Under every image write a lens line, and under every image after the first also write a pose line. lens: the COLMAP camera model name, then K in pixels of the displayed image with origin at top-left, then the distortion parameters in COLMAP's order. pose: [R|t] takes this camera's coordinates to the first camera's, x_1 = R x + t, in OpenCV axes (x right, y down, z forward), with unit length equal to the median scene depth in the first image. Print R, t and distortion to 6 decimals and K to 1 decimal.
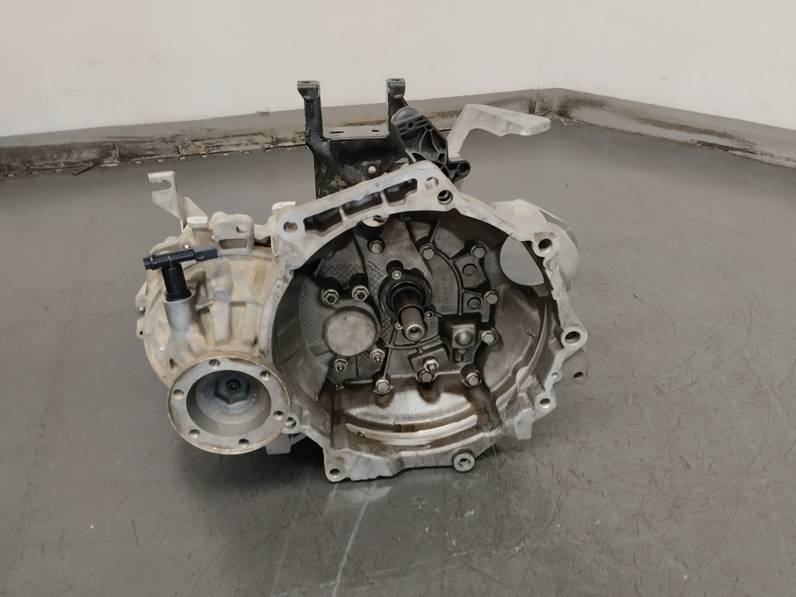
lens RADIAL K [[675.3, 0, 390.7], [0, 675.3, 299.9], [0, 0, 1]] dist [0.048068, -0.081476]
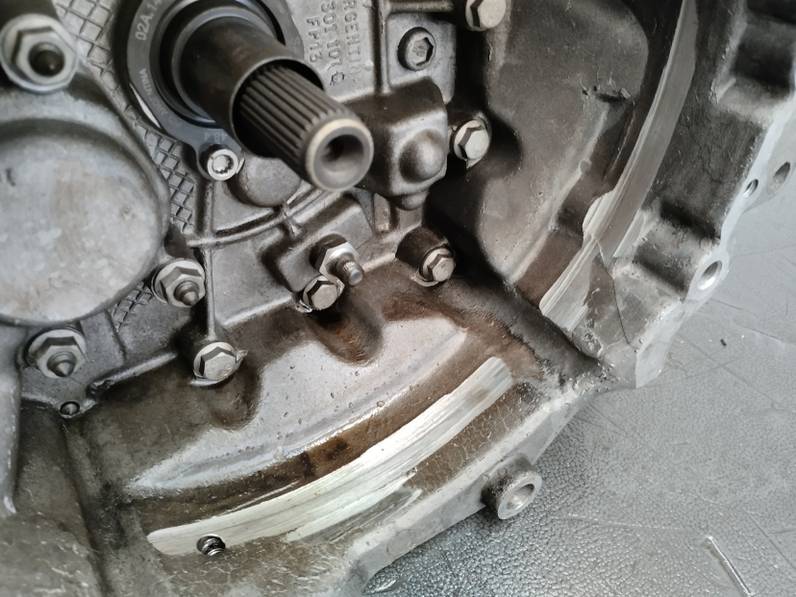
lens RADIAL K [[675.3, 0, 400.1], [0, 675.3, 300.7], [0, 0, 1]] dist [0.048068, -0.081476]
pose [[0.887881, -0.302911, 0.346284, -0.039132], [0.225685, 0.942650, 0.245921, 0.038153], [-0.400917, -0.140197, 0.905323, 0.684274]]
